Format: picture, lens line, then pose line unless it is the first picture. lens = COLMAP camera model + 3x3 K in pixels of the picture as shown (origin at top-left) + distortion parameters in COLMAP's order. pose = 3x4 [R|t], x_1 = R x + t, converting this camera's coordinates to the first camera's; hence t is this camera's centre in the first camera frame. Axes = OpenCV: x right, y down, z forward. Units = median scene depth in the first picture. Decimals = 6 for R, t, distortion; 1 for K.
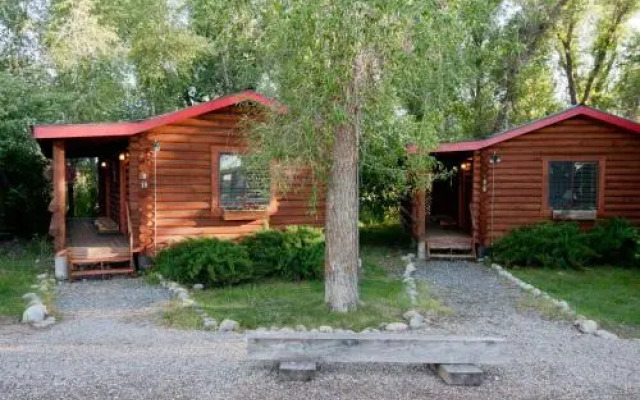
lens RADIAL K [[477.8, 0, 320.0], [0, 477.8, 200.0], [0, 0, 1]] dist [0.001568, -0.000352]
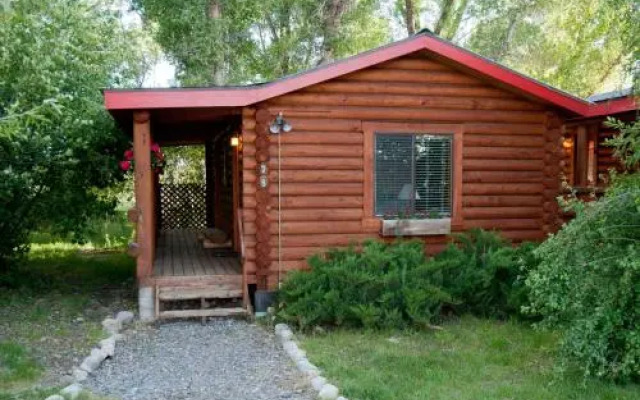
lens RADIAL K [[534.1, 0, 320.0], [0, 534.1, 200.0], [0, 0, 1]] dist [-0.001258, -0.000276]
pose [[0.954083, -0.009613, 0.299390, 0.228863], [0.011341, 0.999928, -0.004035, -0.000277], [-0.299329, 0.007245, 0.954122, 0.420823]]
